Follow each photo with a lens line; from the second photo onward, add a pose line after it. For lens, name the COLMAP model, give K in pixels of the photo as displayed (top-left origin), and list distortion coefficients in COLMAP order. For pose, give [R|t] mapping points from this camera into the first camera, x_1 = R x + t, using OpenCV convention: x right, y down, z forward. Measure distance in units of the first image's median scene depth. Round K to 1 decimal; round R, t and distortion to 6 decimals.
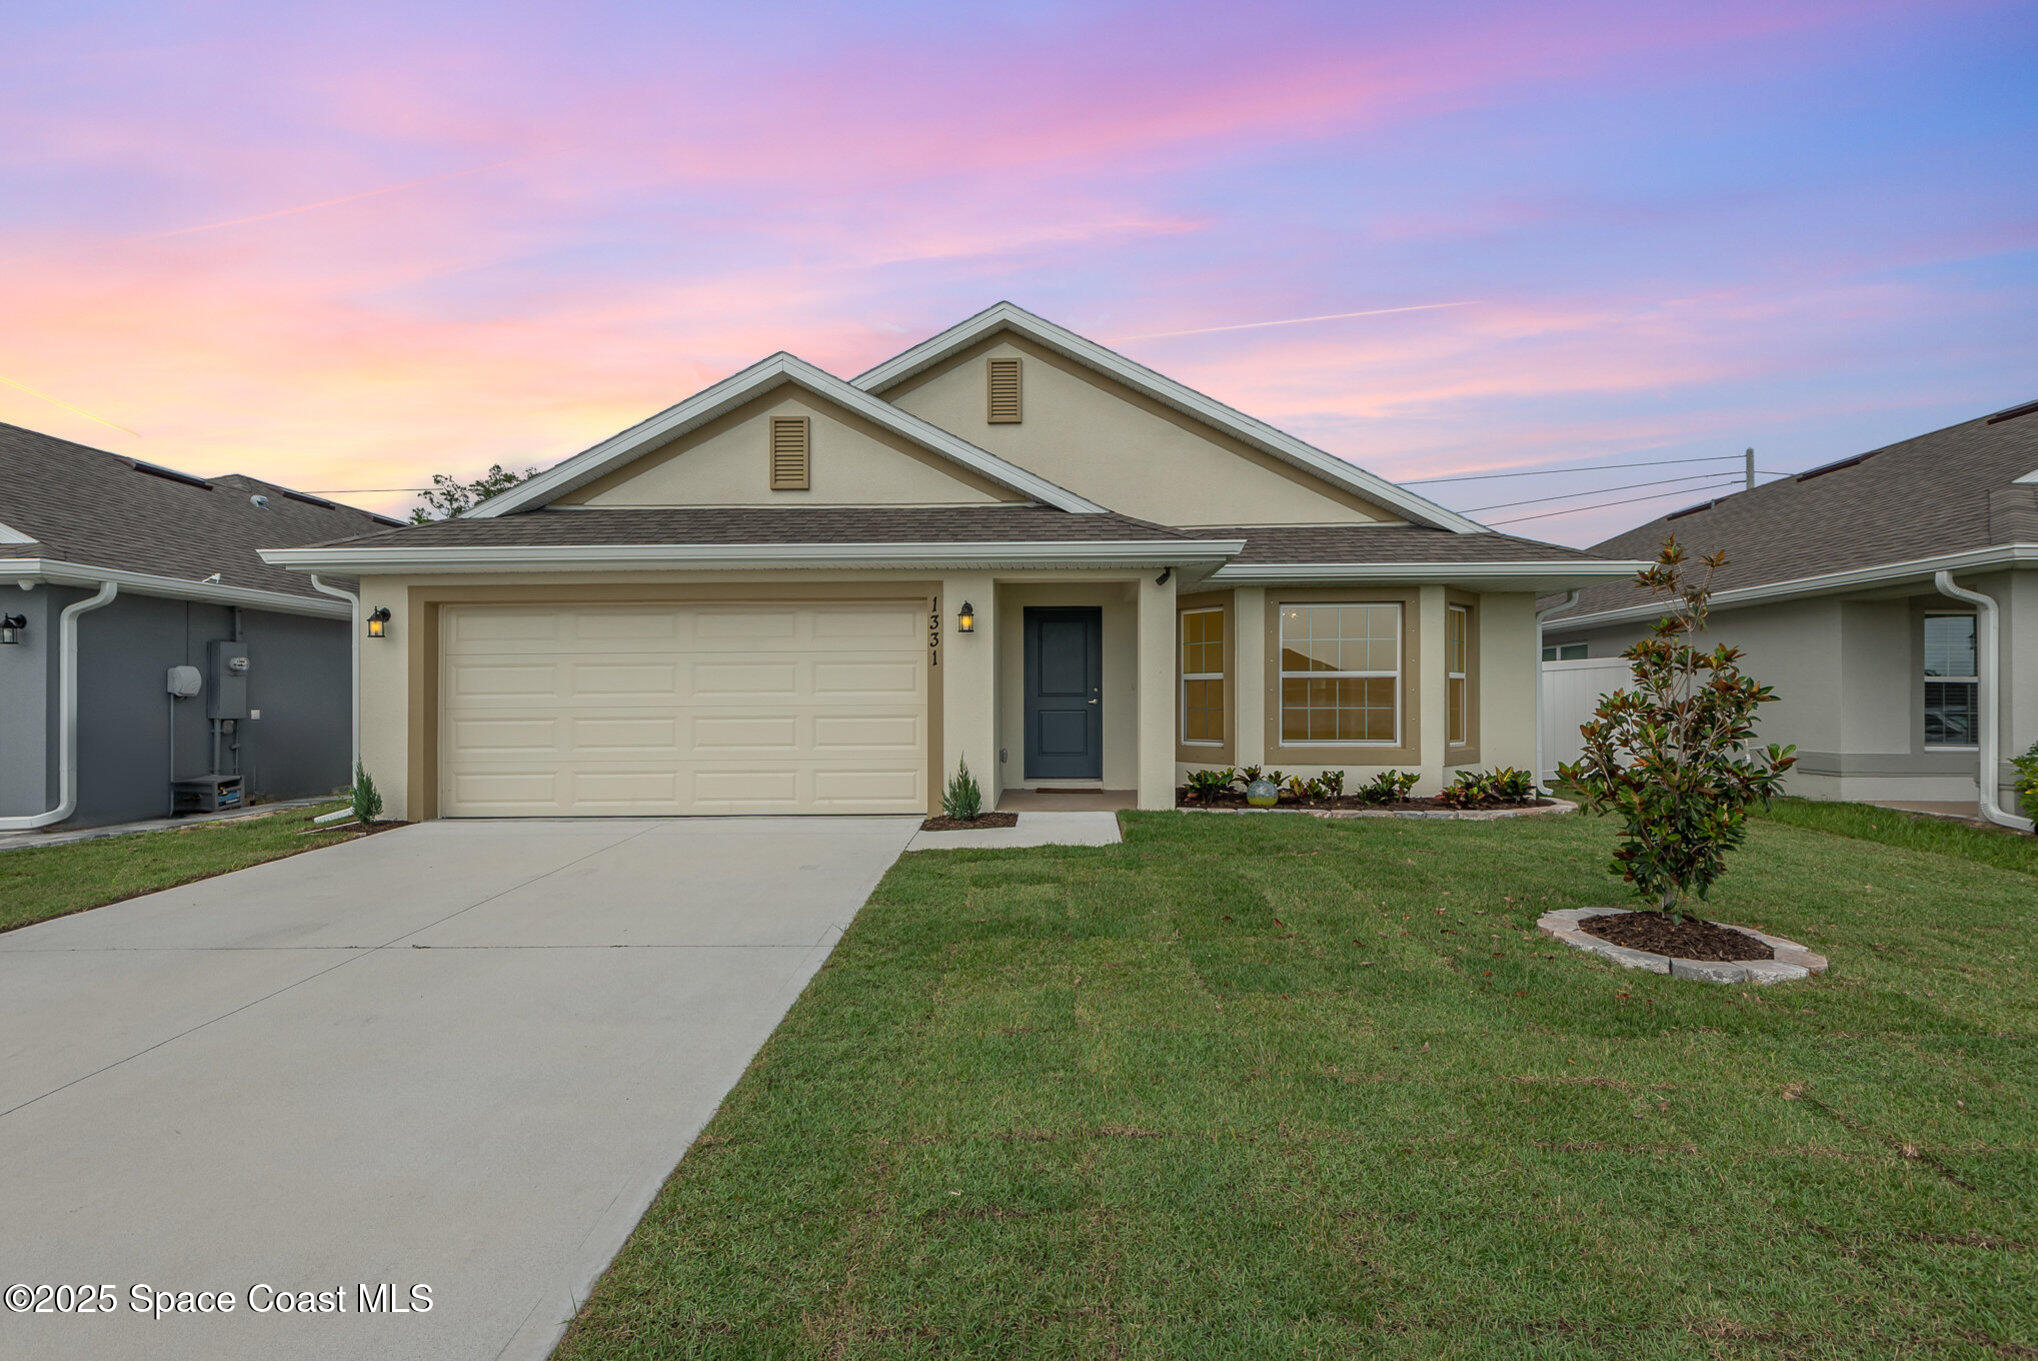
lens RADIAL K [[984.0, 0, 1021.0], [0, 984.0, 707.7], [0, 0, 1]] dist [0.044532, -0.039463]
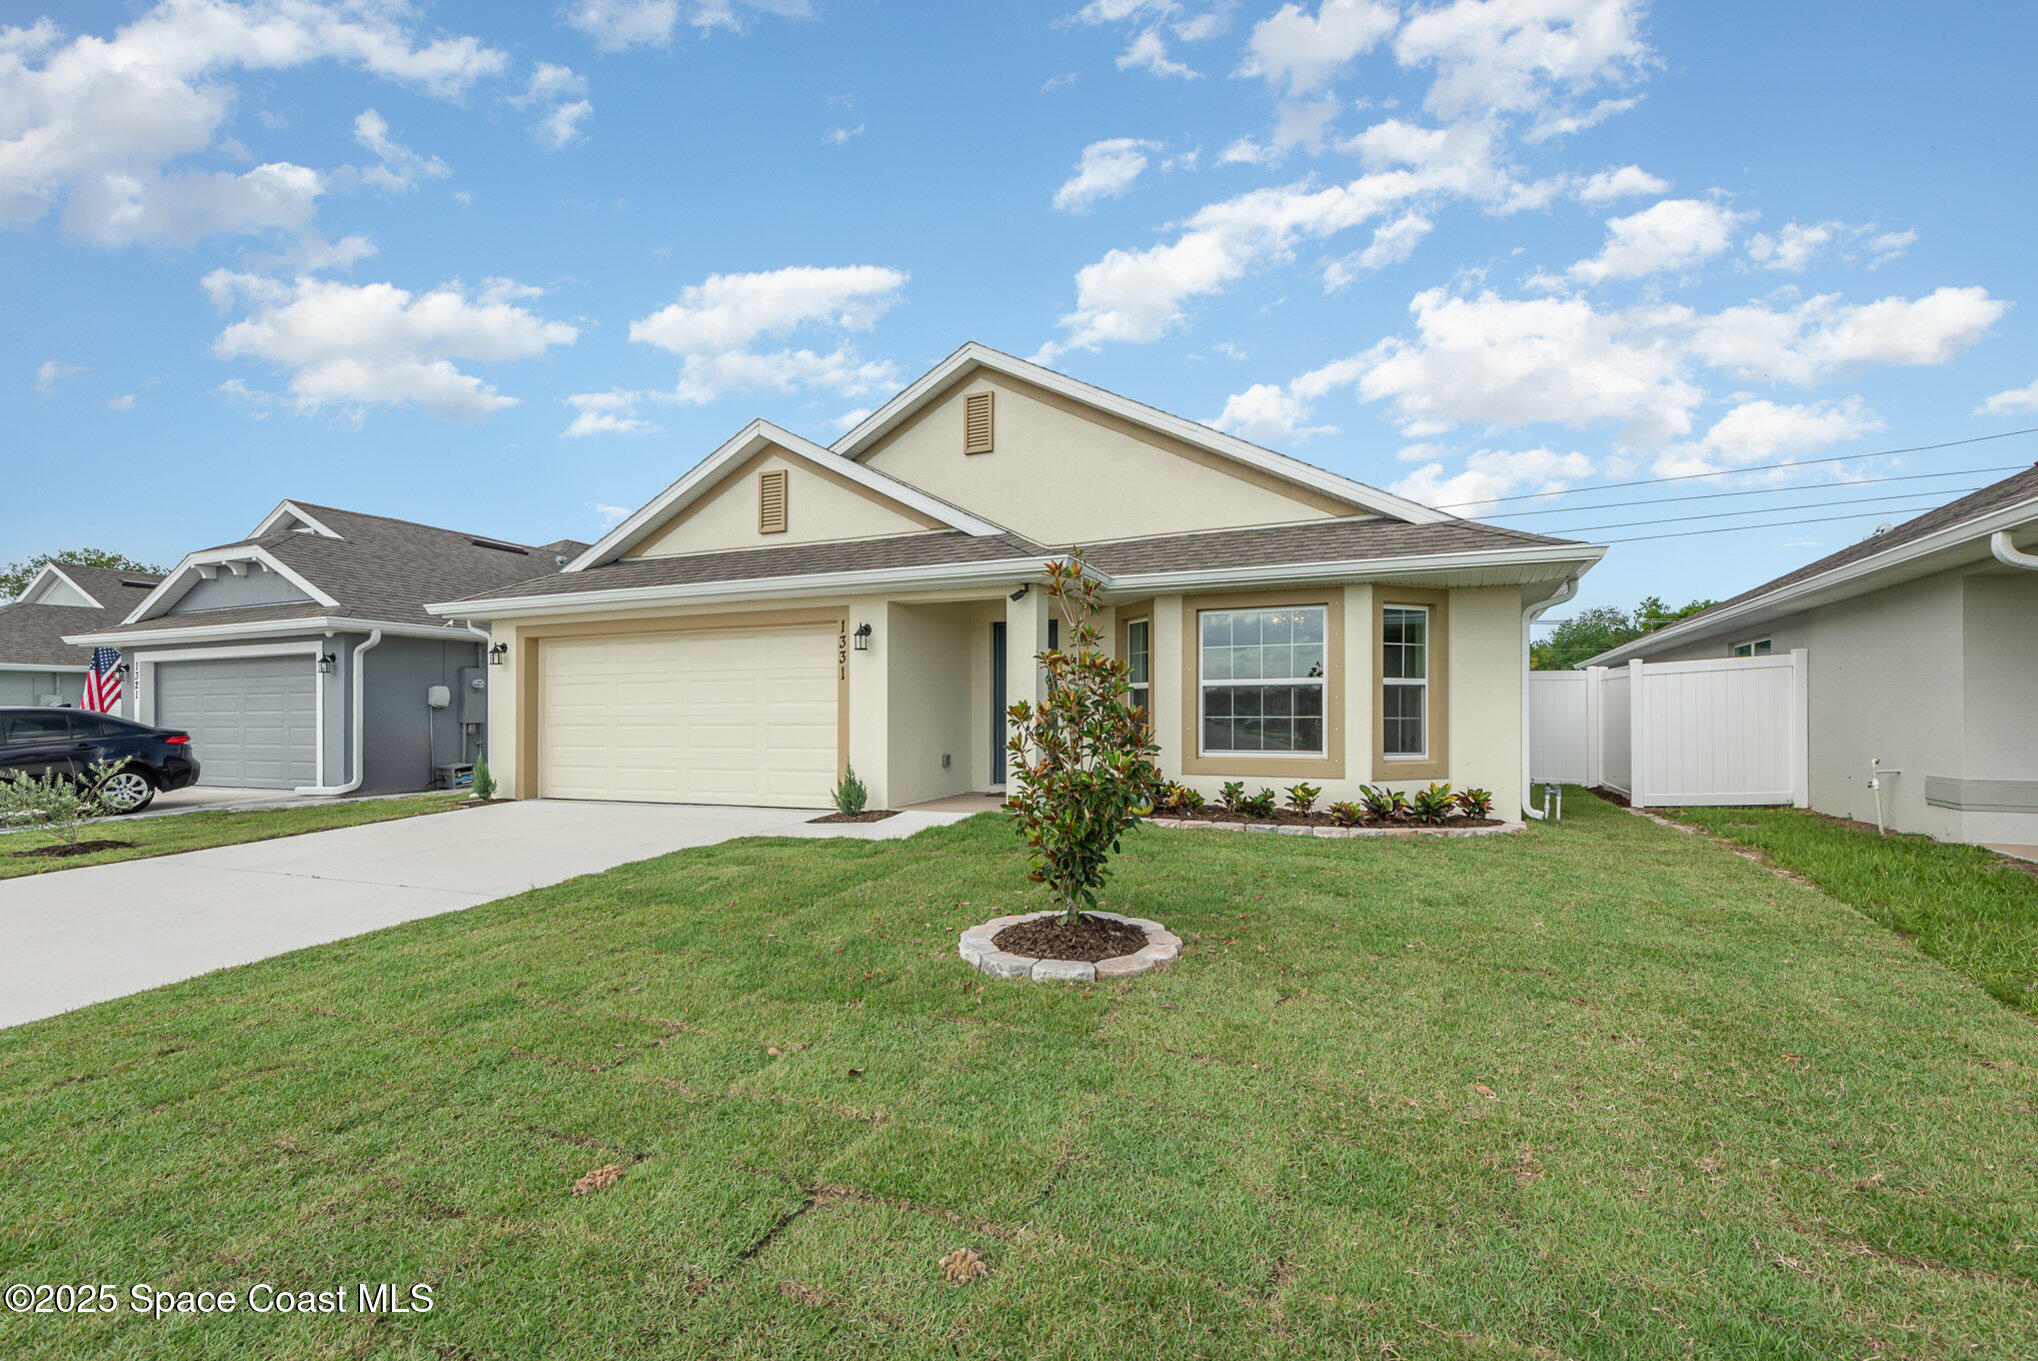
lens RADIAL K [[984.0, 0, 1021.0], [0, 984.0, 707.7], [0, 0, 1]] dist [0.044532, -0.039463]
pose [[0.915034, -0.001737, -0.403373, 0.519342], [-0.000883, 0.999980, -0.006309, -0.002641], [0.403376, 0.006129, 0.915014, 0.034836]]
